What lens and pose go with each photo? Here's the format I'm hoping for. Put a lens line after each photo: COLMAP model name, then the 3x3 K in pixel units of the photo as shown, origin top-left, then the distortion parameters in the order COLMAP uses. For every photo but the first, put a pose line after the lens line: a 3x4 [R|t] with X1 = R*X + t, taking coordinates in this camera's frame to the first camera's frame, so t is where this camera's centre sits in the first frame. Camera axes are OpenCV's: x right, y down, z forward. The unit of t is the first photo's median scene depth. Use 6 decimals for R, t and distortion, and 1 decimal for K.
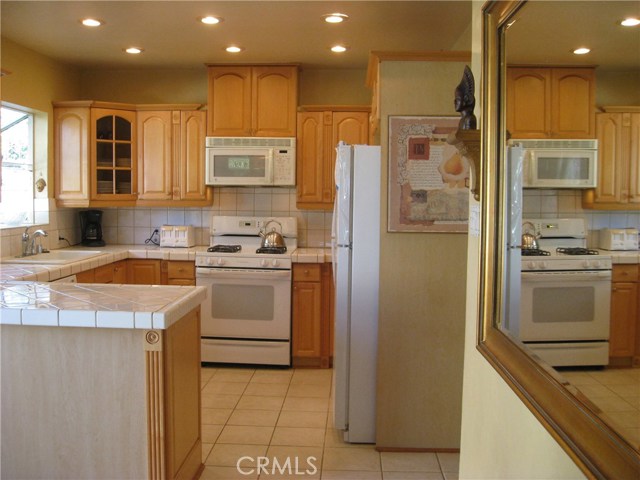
lens RADIAL K [[654.0, 0, 317.5], [0, 654.0, 230.1], [0, 0, 1]] dist [-0.138945, 0.044475]
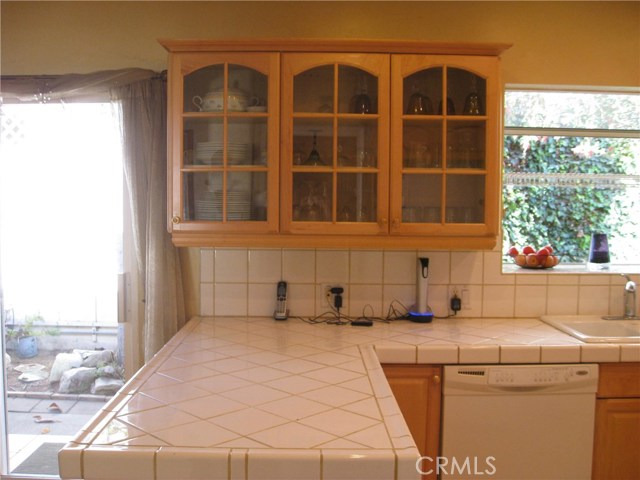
lens RADIAL K [[654.0, 0, 317.5], [0, 654.0, 230.1], [0, 0, 1]] dist [-0.138945, 0.044475]
pose [[0.058027, 0.028796, -0.997900, 0.138772], [-0.062559, 0.997724, 0.025153, -0.039333], [0.996353, 0.060968, 0.059697, 0.545587]]
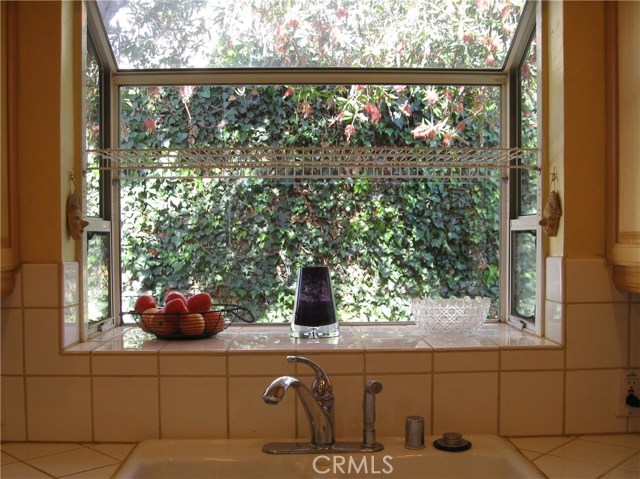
lens RADIAL K [[739.0, 0, 320.0], [0, 739.0, 239.5], [0, 0, 1]] dist [-0.157191, 0.026110]
pose [[0.078801, -0.003487, -0.996884, -0.096232], [-0.045711, 0.998929, -0.007107, -0.048414], [0.995842, 0.046129, 0.078557, 0.822595]]
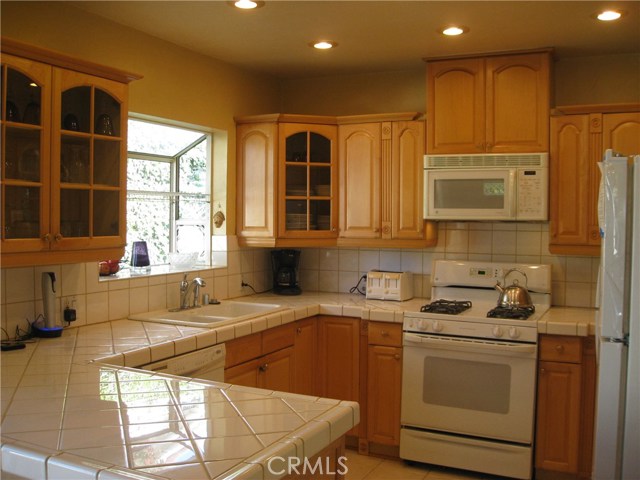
lens RADIAL K [[654.0, 0, 317.5], [0, 654.0, 230.1], [0, 0, 1]] dist [-0.138945, 0.044475]
pose [[0.915448, 0.006577, -0.402383, 0.018212], [-0.021632, 0.999225, -0.032882, -0.030386], [0.401855, 0.038806, 0.914881, 0.271599]]
